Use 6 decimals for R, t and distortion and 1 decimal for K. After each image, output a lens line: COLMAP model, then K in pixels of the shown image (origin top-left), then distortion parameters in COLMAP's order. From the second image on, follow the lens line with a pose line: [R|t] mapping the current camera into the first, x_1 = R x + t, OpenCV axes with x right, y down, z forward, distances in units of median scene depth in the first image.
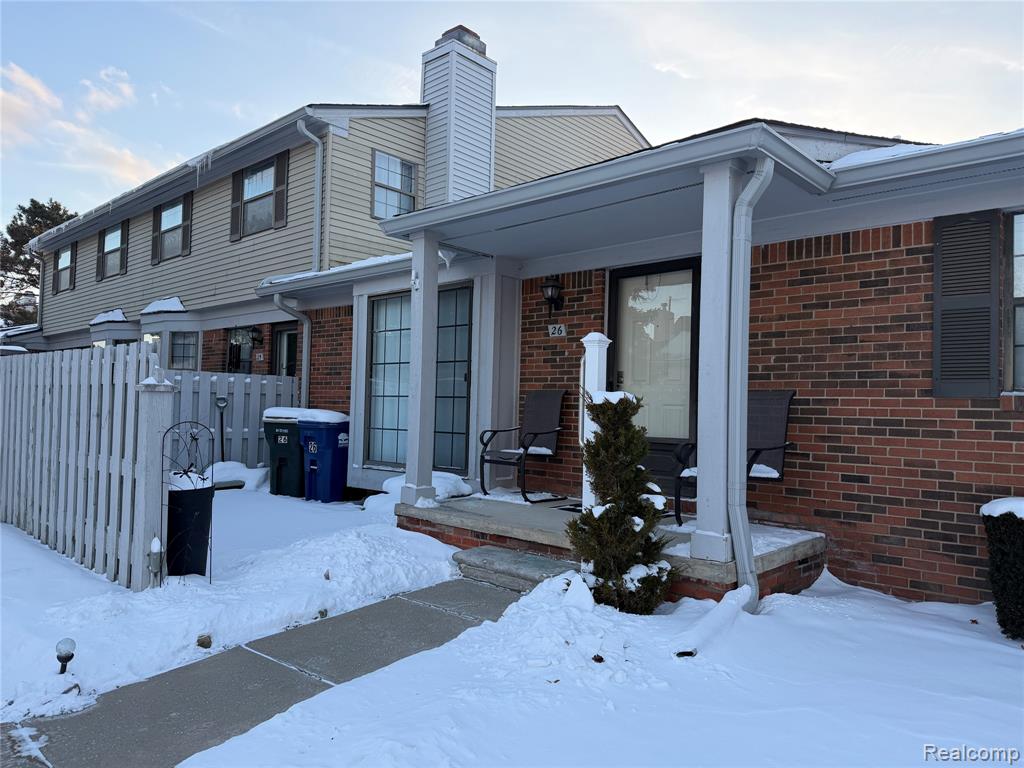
lens RADIAL K [[714.1, 0, 515.3], [0, 714.1, 392.9], [0, 0, 1]] dist [0.105364, -0.138823]
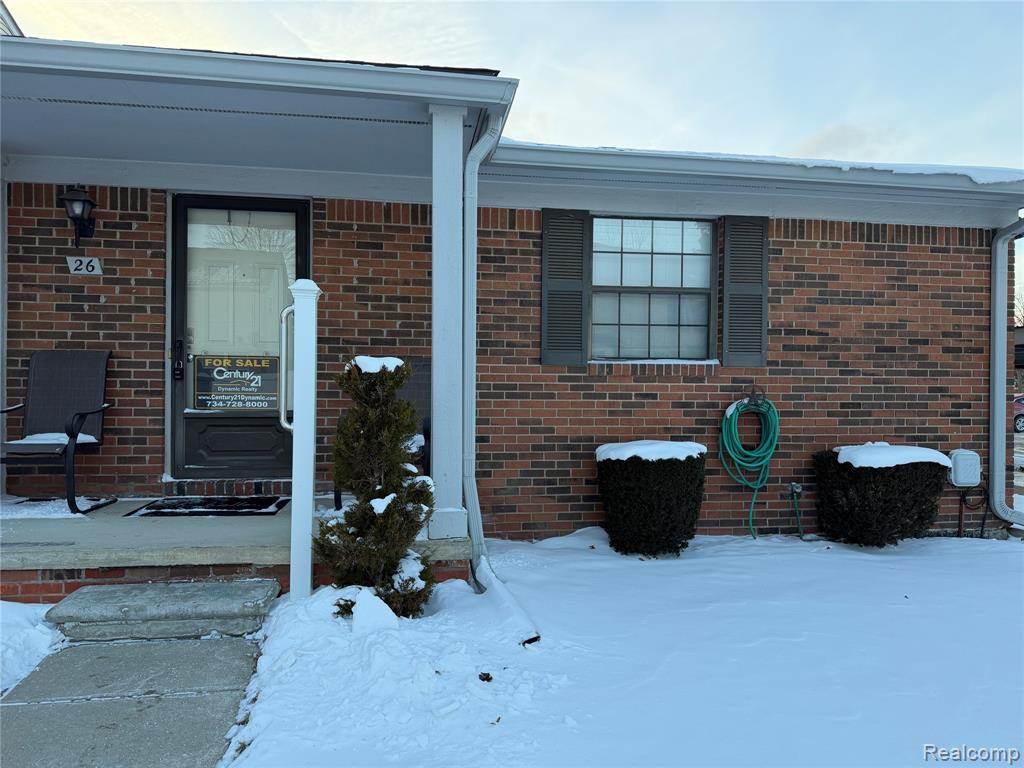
lens RADIAL K [[714.1, 0, 515.3], [0, 714.1, 392.9], [0, 0, 1]] dist [0.105364, -0.138823]
pose [[0.621041, -0.028472, 0.783261, -0.343078], [-0.012698, 0.998843, 0.046377, -0.001191], [-0.783675, -0.038748, 0.619961, 0.310483]]
